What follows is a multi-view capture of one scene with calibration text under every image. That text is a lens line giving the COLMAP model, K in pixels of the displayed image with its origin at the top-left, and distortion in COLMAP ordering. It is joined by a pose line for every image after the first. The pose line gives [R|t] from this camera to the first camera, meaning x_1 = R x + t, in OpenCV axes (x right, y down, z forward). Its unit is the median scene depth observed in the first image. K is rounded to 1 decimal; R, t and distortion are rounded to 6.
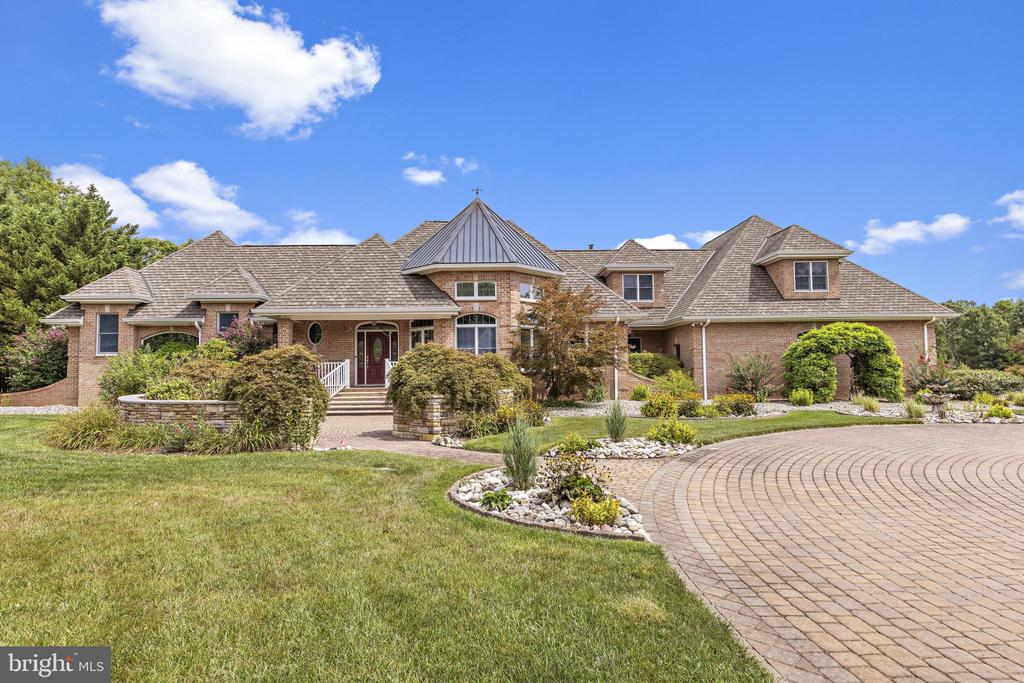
lens RADIAL K [[594.8, 0, 508.9], [0, 594.8, 342.7], [0, 0, 1]] dist [0.019921, -0.001680]
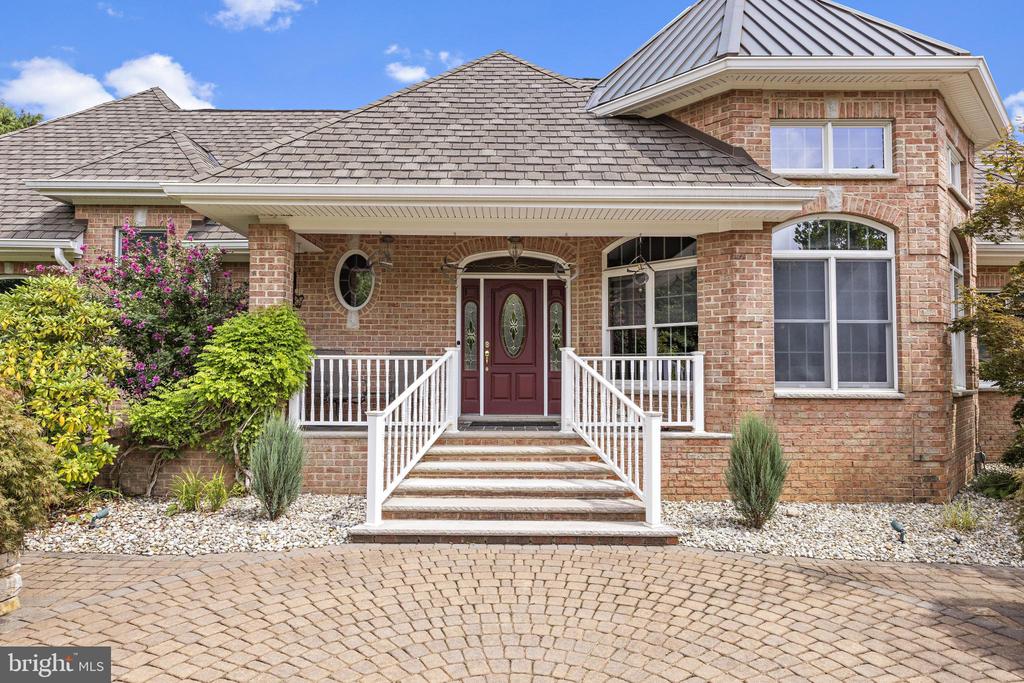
lens RADIAL K [[620.0, 0, 514.8], [0, 620.0, 340.0], [0, 0, 1]] dist [0.096237, 0.008295]
pose [[0.998989, 0.019590, -0.040474, -0.214371], [-0.019677, 0.999805, -0.001759, 0.023515], [0.040432, 0.002554, 0.999179, 0.628010]]
